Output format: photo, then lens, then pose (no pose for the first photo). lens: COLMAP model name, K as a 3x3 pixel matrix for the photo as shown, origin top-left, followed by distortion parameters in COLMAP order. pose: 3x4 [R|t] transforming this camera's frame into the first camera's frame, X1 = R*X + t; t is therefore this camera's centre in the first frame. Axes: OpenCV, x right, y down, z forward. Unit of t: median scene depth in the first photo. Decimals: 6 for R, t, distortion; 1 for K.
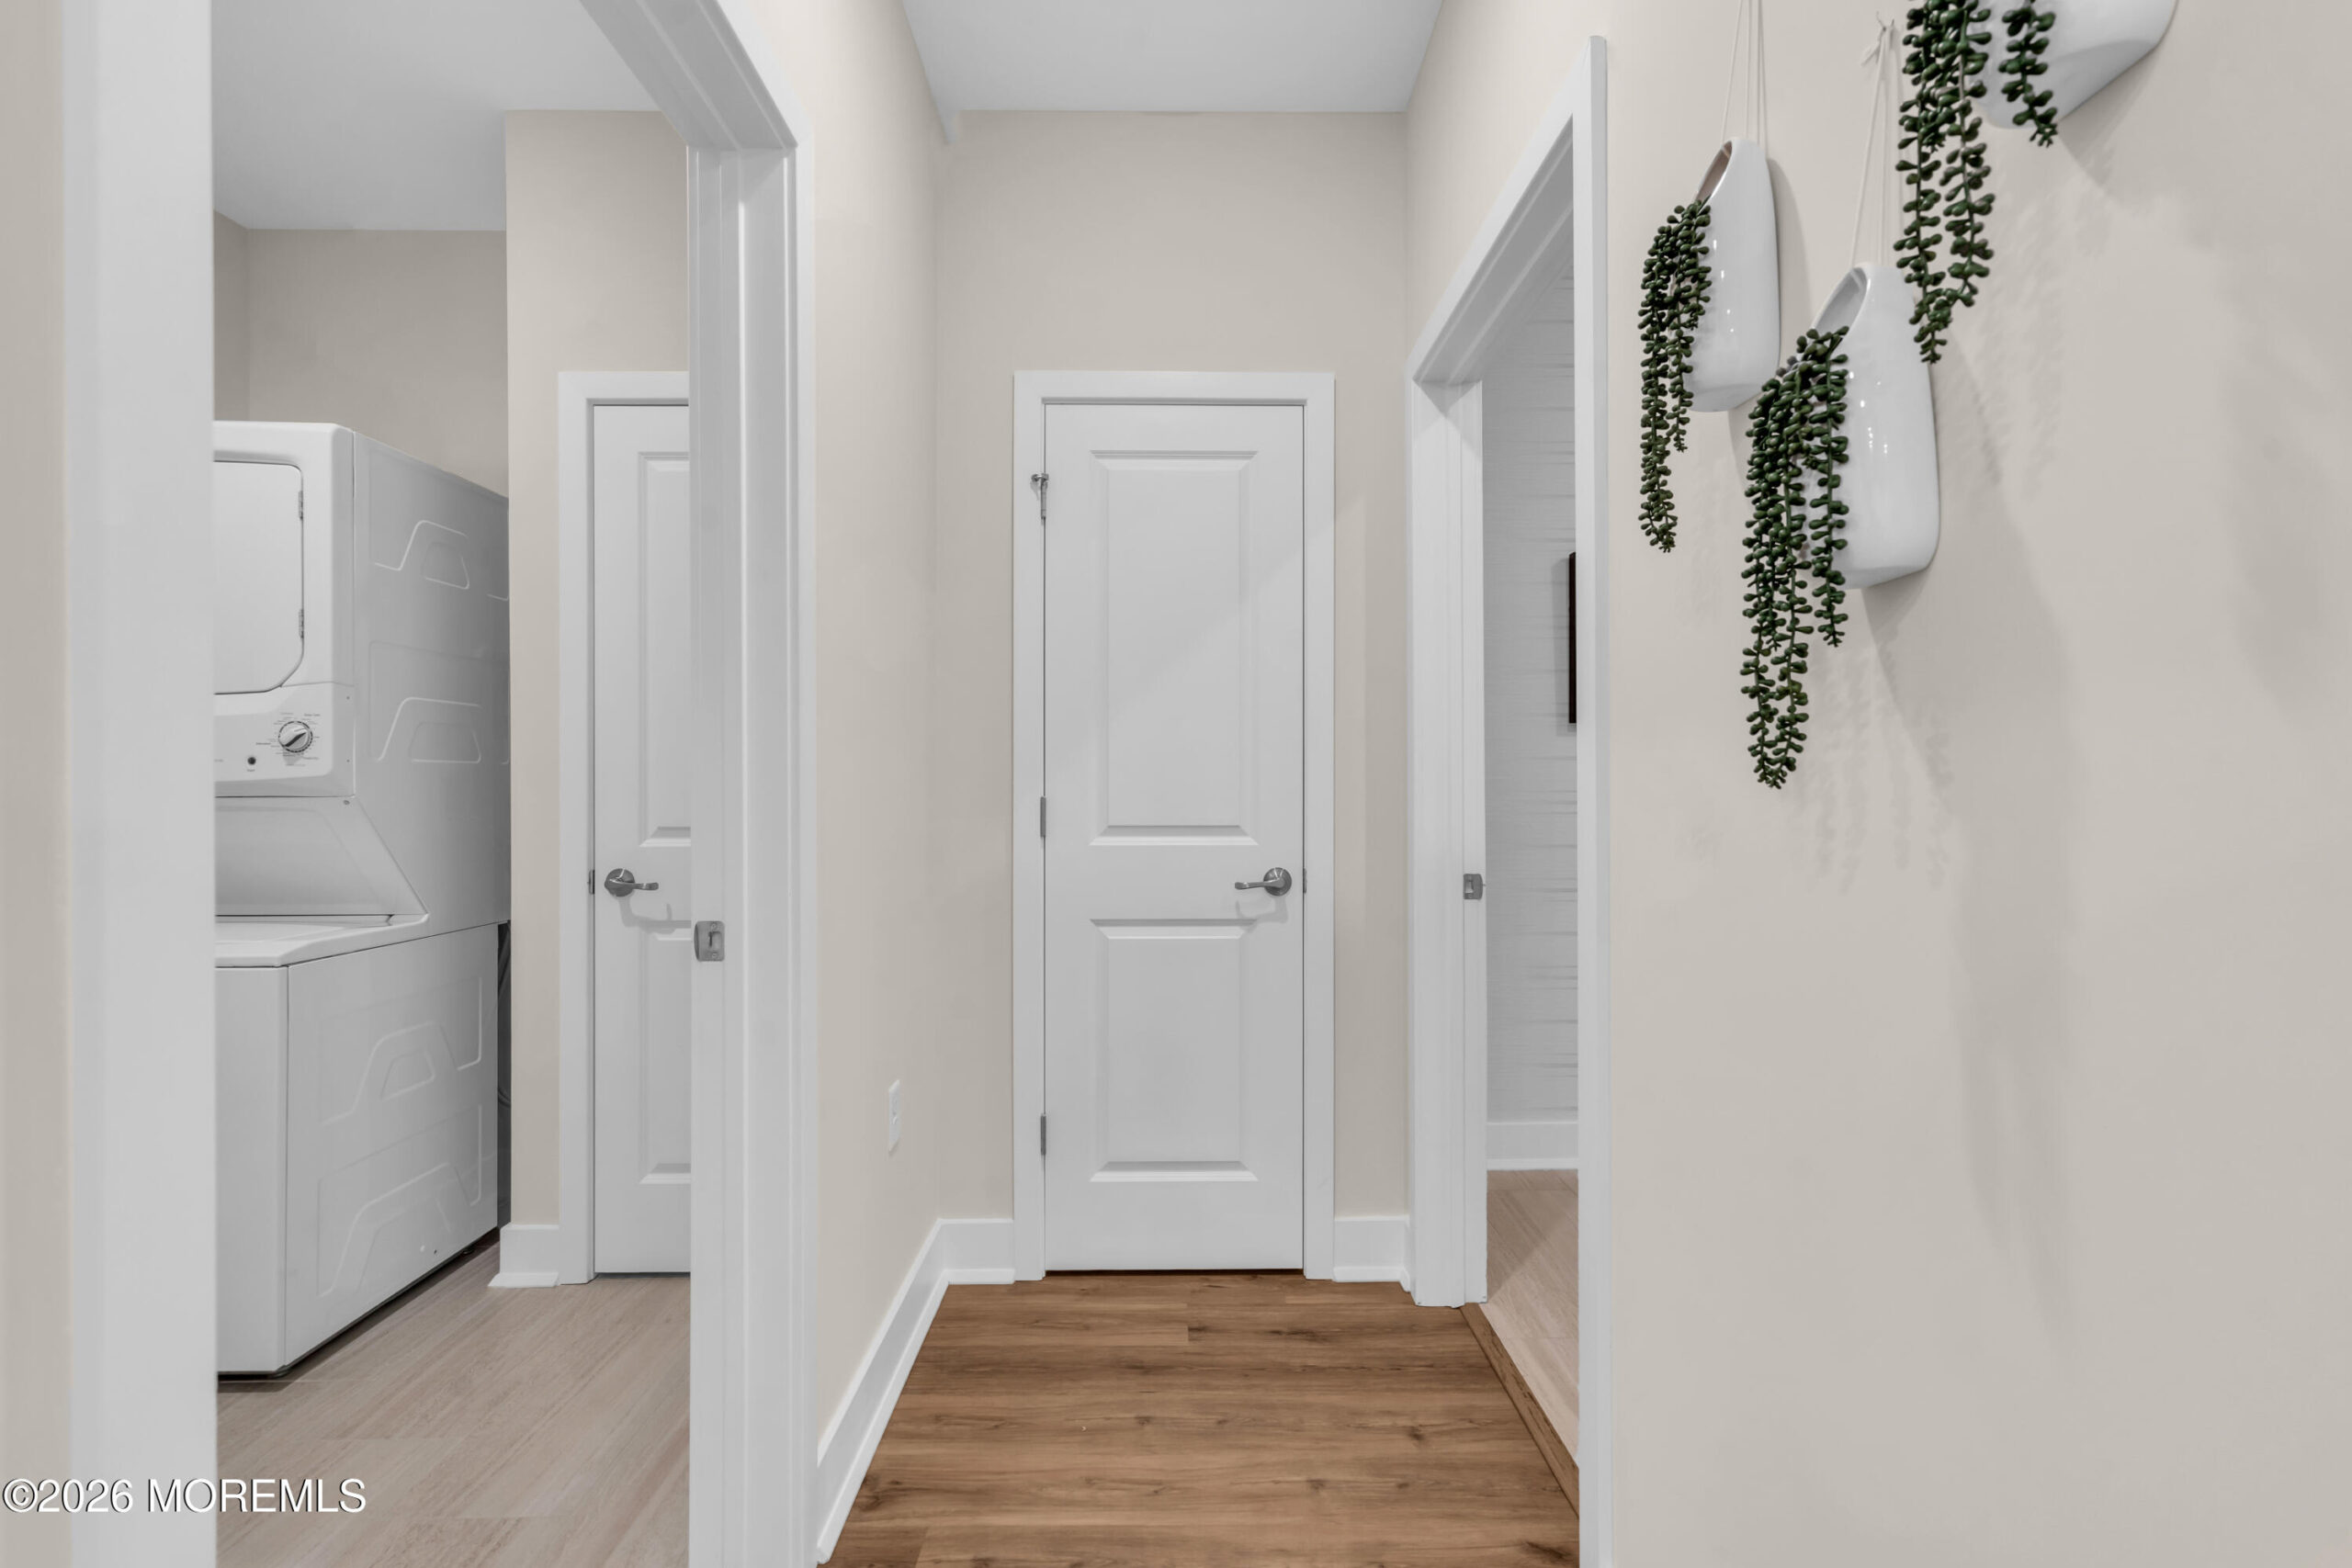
lens RADIAL K [[1060.9, 0, 1185.3], [0, 1060.9, 785.3], [0, 0, 1]] dist [-0.001461, -0.000141]
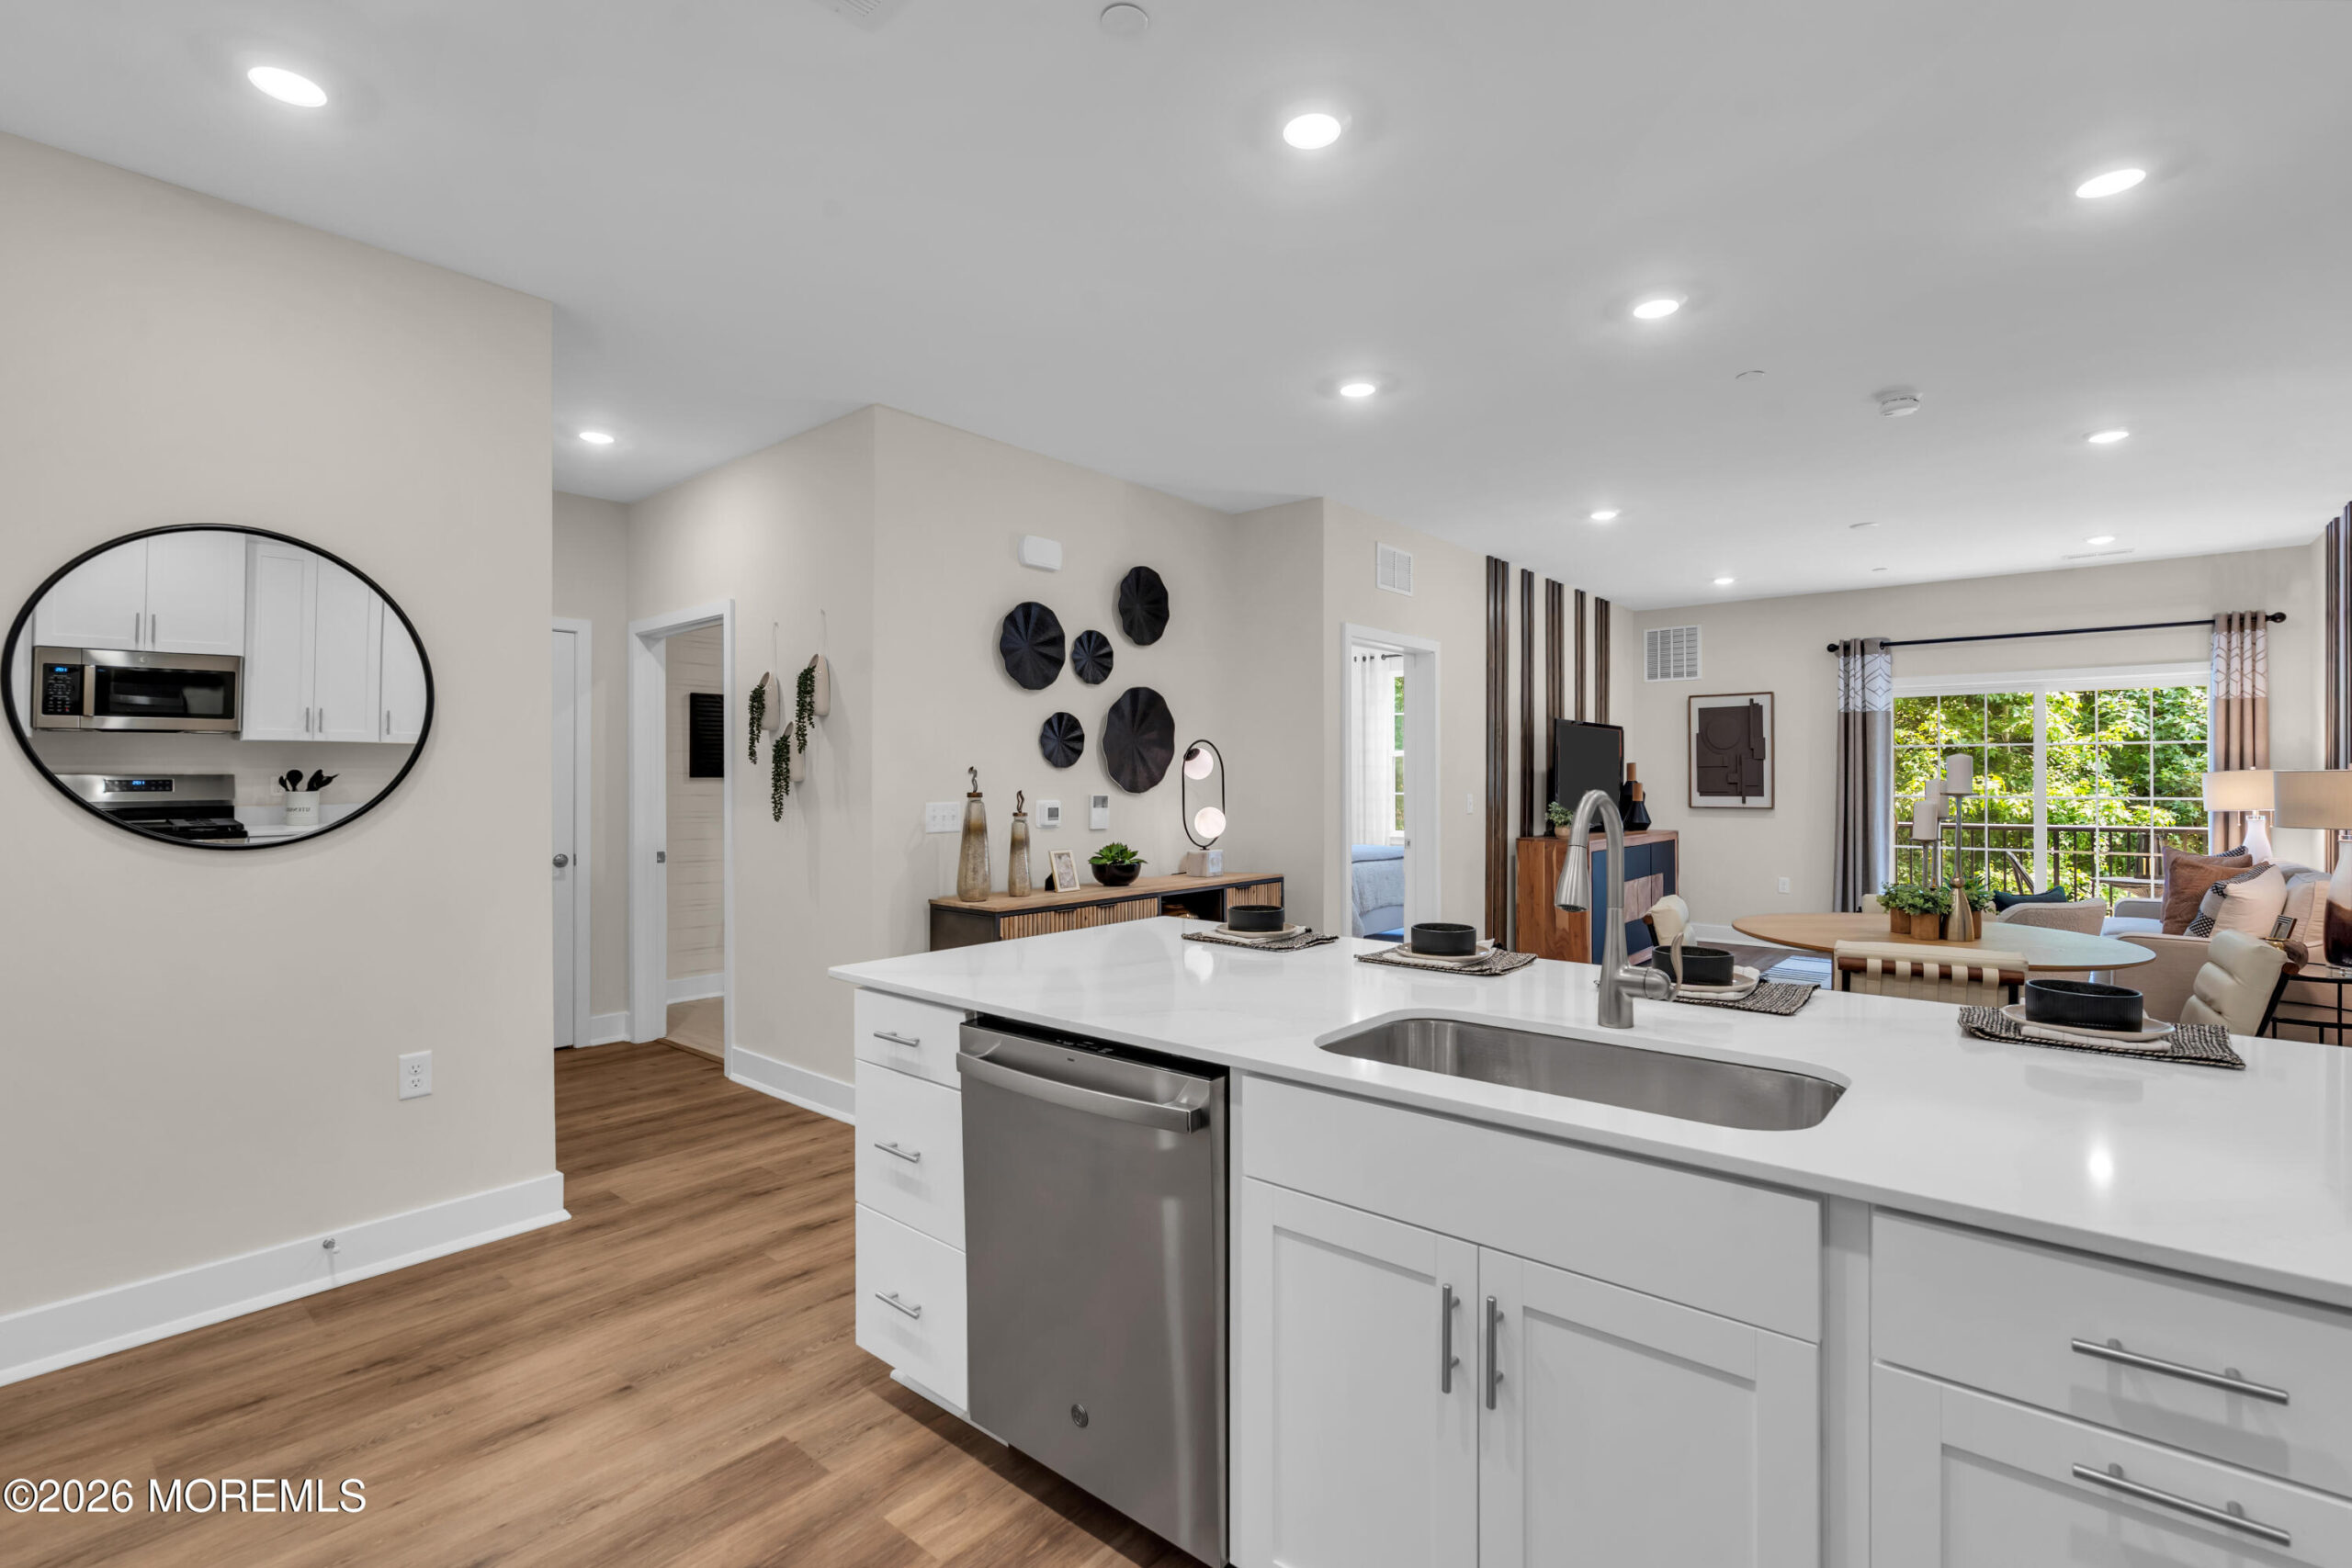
lens RADIAL K [[1060.9, 0, 1185.3], [0, 1060.9, 785.3], [0, 0, 1]] dist [-0.001461, -0.000141]
pose [[0.660835, -0.001487, 0.750529, -1.576502], [-0.000197, 0.999998, 0.002154, -0.145972], [-0.750531, -0.001571, 0.660834, -3.064993]]
